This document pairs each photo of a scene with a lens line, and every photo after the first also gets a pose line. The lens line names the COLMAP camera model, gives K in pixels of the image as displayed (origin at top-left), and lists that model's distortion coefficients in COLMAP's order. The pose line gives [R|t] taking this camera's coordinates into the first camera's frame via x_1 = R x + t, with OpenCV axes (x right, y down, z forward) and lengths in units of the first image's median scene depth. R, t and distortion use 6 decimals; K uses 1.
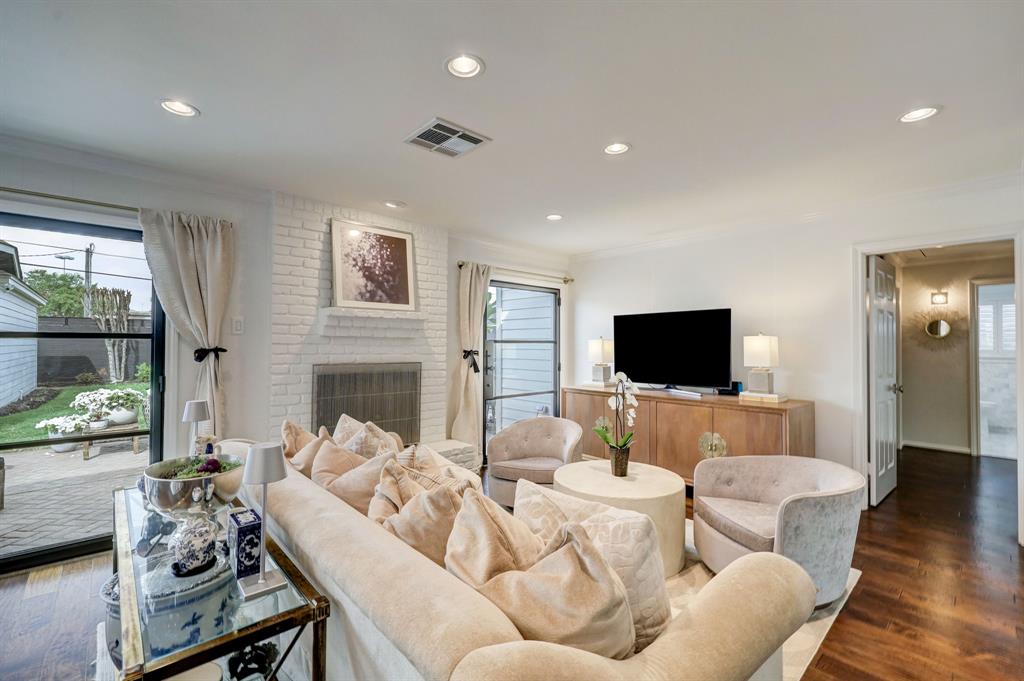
lens RADIAL K [[435.0, 0, 512.7], [0, 435.0, 336.1], [0, 0, 1]] dist [0.000198, 0.000063]
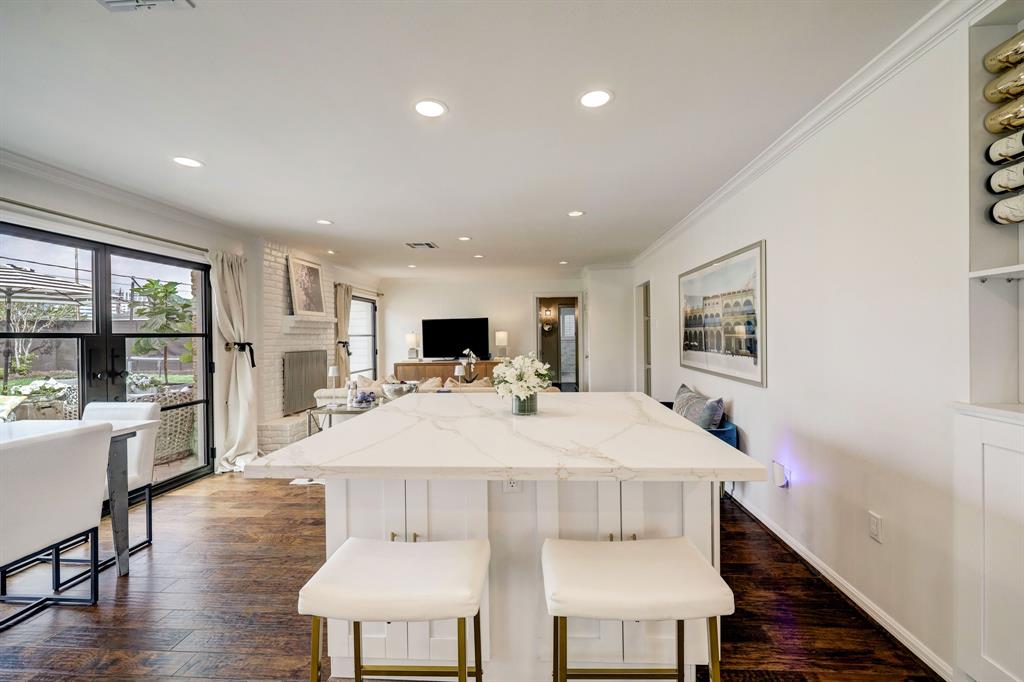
lens RADIAL K [[435.0, 0, 512.7], [0, 435.0, 336.6], [0, 0, 1]] dist [0.000198, 0.000063]
pose [[0.727114, -0.016352, 0.686322, -0.797377], [0.004307, 0.999805, 0.019258, -0.013576], [-0.686503, -0.011047, 0.727043, -0.569058]]
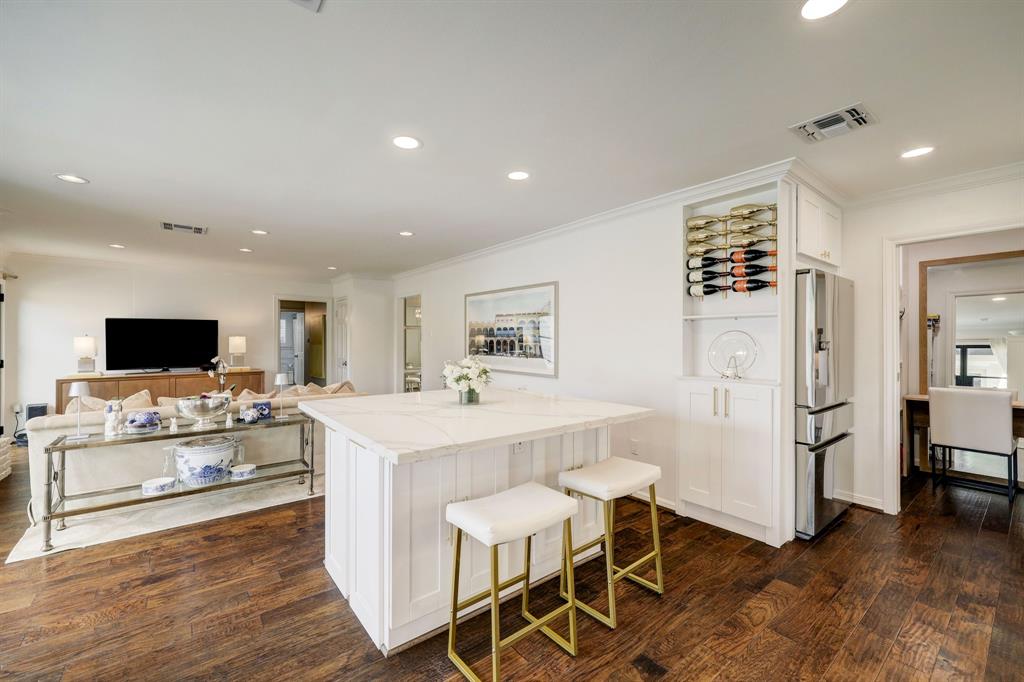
lens RADIAL K [[443.7, 0, 512.0], [0, 443.7, 341.0], [0, 0, 1]] dist [0.011142, 0.000047]
pose [[0.065796, -0.006118, 0.997814, -1.132405], [-0.017558, 0.999819, 0.007288, -0.013308], [-0.997679, -0.018000, 0.065676, -0.284258]]
